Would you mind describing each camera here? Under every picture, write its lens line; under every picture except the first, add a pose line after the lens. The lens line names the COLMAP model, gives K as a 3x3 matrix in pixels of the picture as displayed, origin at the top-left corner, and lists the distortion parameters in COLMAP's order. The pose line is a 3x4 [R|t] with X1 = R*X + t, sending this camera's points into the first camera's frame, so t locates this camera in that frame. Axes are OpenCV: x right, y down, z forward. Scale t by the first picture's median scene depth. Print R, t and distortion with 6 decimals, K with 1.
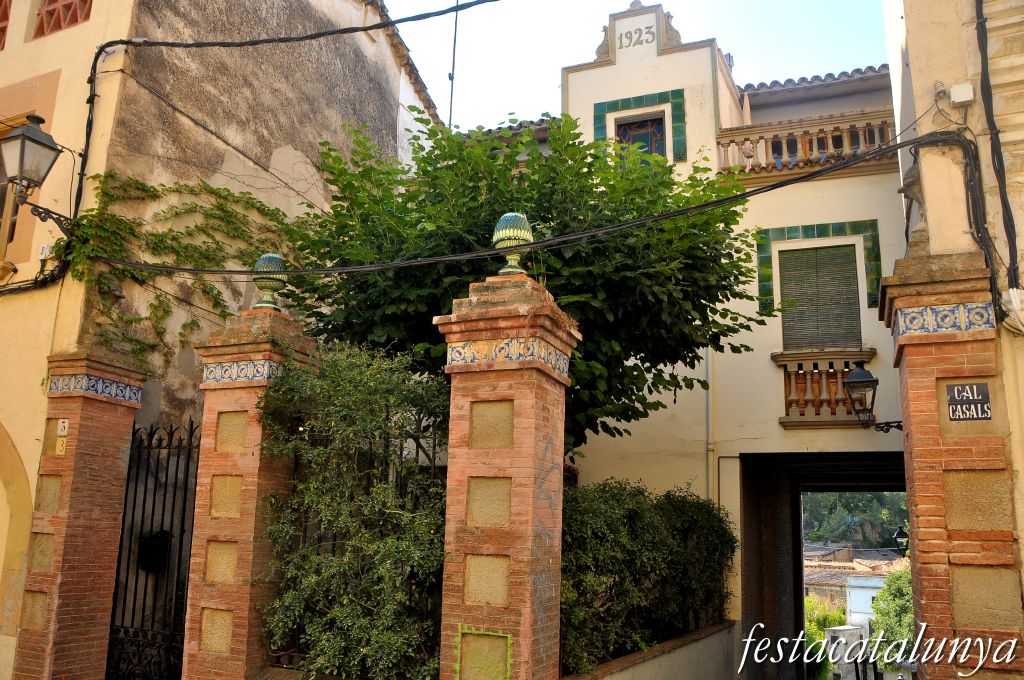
lens RADIAL K [[804.7, 0, 509.8], [0, 804.7, 341.8], [0, 0, 1]] dist [-0.093818, 0.000188]
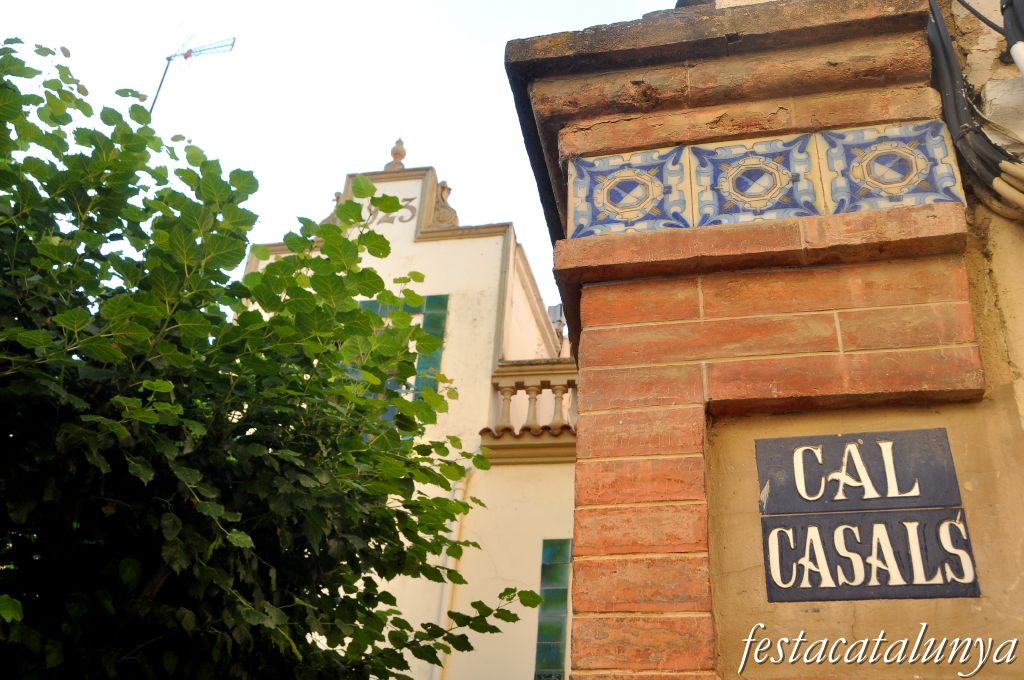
lens RADIAL K [[1188.5, 0, 513.3], [0, 1188.5, 337.7], [0, 0, 1]] dist [0.004671, 0.000000]
pose [[0.978500, 0.150406, 0.141122, 0.444391], [-0.080062, 0.907584, -0.412167, 0.166087], [-0.190072, 0.392007, 0.900113, 0.711177]]
